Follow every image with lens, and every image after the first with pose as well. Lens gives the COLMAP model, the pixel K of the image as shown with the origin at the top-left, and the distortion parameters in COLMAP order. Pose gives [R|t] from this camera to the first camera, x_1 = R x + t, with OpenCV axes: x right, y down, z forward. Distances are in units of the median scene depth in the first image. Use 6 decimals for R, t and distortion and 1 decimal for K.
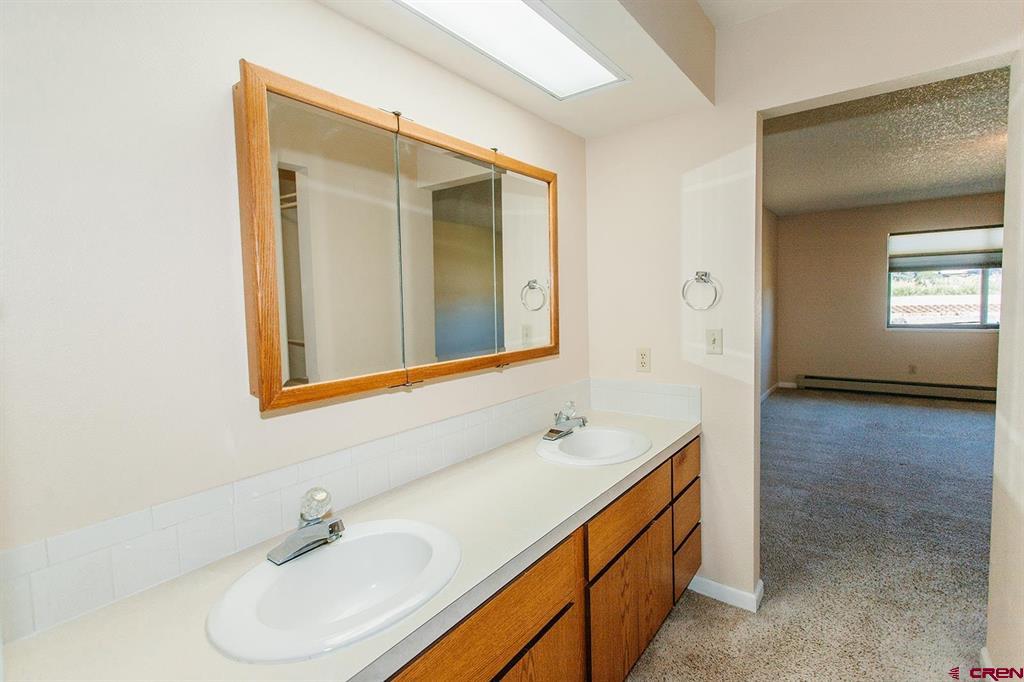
lens RADIAL K [[483.2, 0, 519.7], [0, 483.2, 331.0], [0, 0, 1]] dist [0.014413, 0.000410]
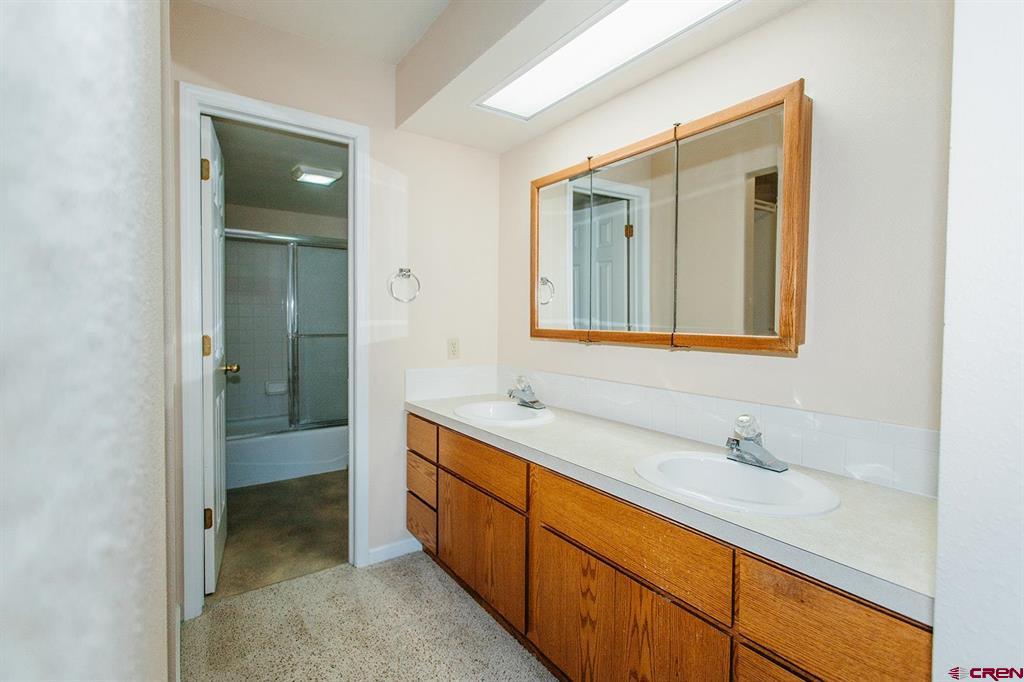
lens RADIAL K [[483.2, 0, 519.7], [0, 483.2, 331.0], [0, 0, 1]] dist [0.014413, 0.000410]
pose [[-0.308633, 0.045999, -0.950068, 1.086894], [-0.061098, 0.995809, 0.068062, -0.005123], [0.949217, 0.079053, -0.304529, 1.120754]]
